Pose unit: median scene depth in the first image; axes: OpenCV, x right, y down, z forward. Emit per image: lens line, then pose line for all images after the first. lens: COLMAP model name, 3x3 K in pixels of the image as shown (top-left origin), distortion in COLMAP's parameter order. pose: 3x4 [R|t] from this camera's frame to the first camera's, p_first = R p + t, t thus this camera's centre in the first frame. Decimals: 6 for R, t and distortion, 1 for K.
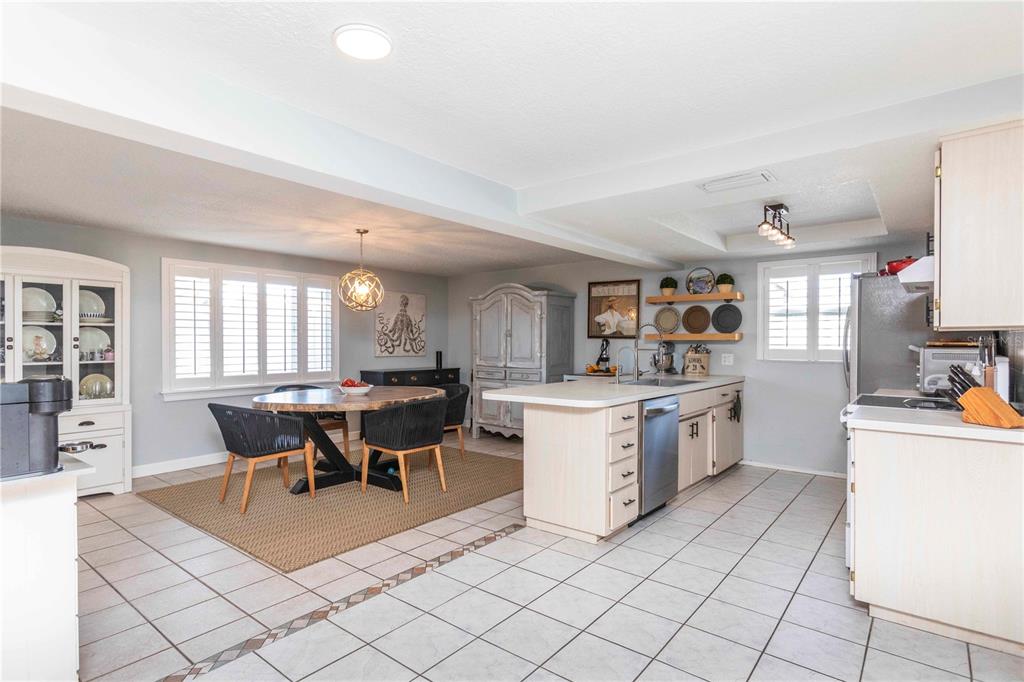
lens RADIAL K [[525.0, 0, 510.4], [0, 525.0, 343.7], [0, 0, 1]] dist [-0.000558, 0.000095]
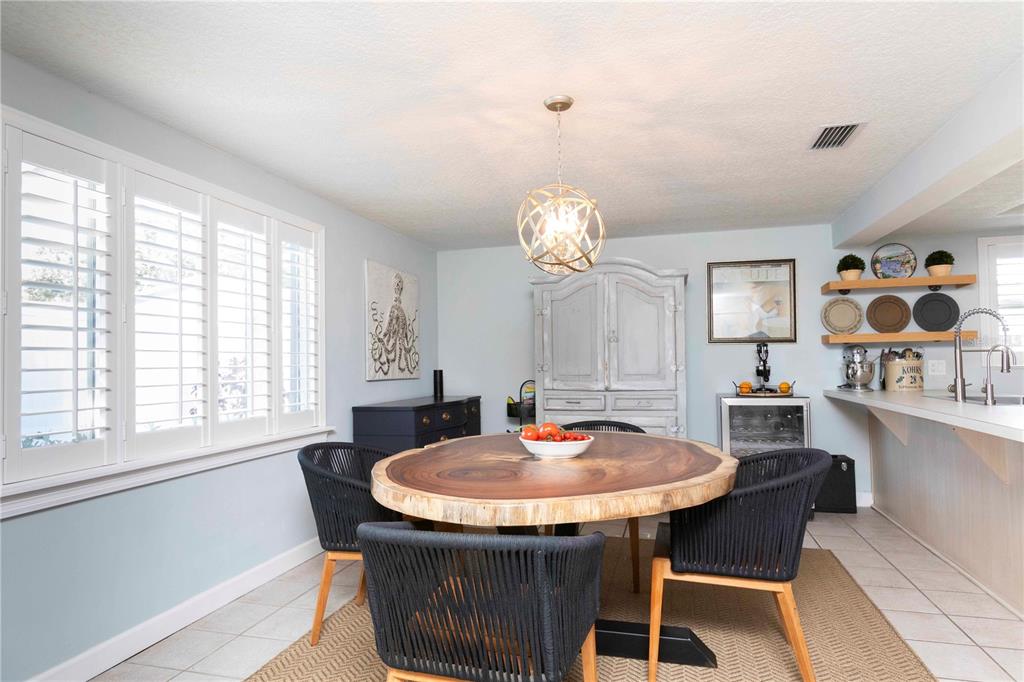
lens RADIAL K [[585.9, 0, 513.9], [0, 585.9, 341.9], [0, 0, 1]] dist [0.002412, 0.000673]
pose [[0.917342, -0.002995, 0.398088, -0.399840], [0.019989, 0.999057, -0.038545, 0.012191], [-0.397597, 0.043316, 0.916537, 0.415157]]
